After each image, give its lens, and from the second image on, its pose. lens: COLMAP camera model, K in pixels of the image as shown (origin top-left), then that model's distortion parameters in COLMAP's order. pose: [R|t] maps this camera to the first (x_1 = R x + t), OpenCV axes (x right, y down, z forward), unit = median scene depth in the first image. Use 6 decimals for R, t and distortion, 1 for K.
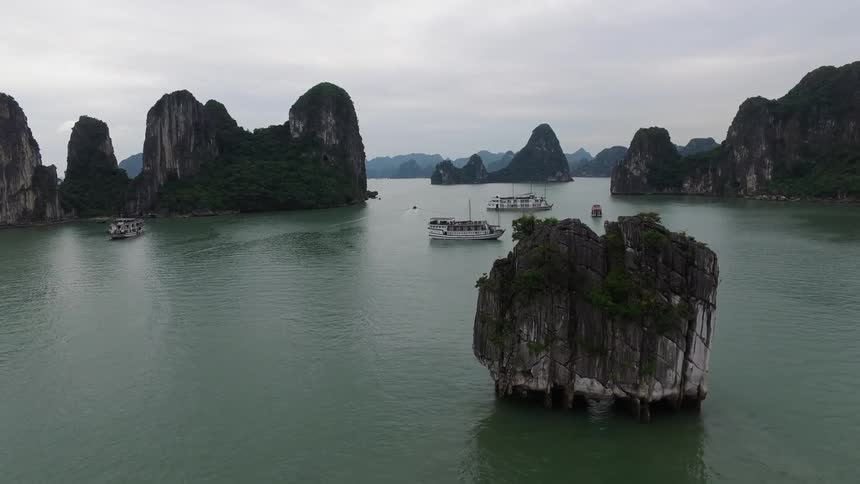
lens RADIAL K [[560.8, 0, 428.6], [0, 560.8, 242.6], [0, 0, 1]] dist [-0.024990, 0.001823]
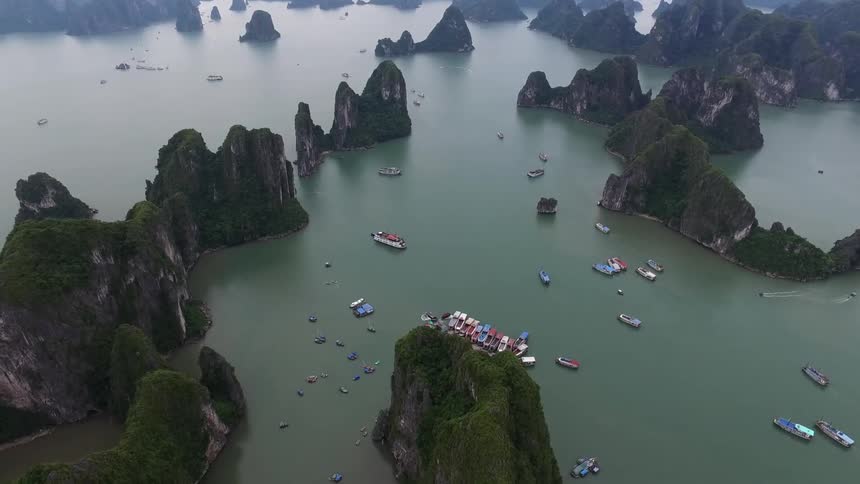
lens RADIAL K [[560.8, 0, 430.7], [0, 560.8, 242.2], [0, 0, 1]] dist [-0.024990, 0.001823]
pose [[0.969052, -0.104959, 0.223432, -0.589019], [0.021006, 0.936886, 0.349003, -0.406151], [-0.245961, -0.333509, 0.910096, -1.143536]]
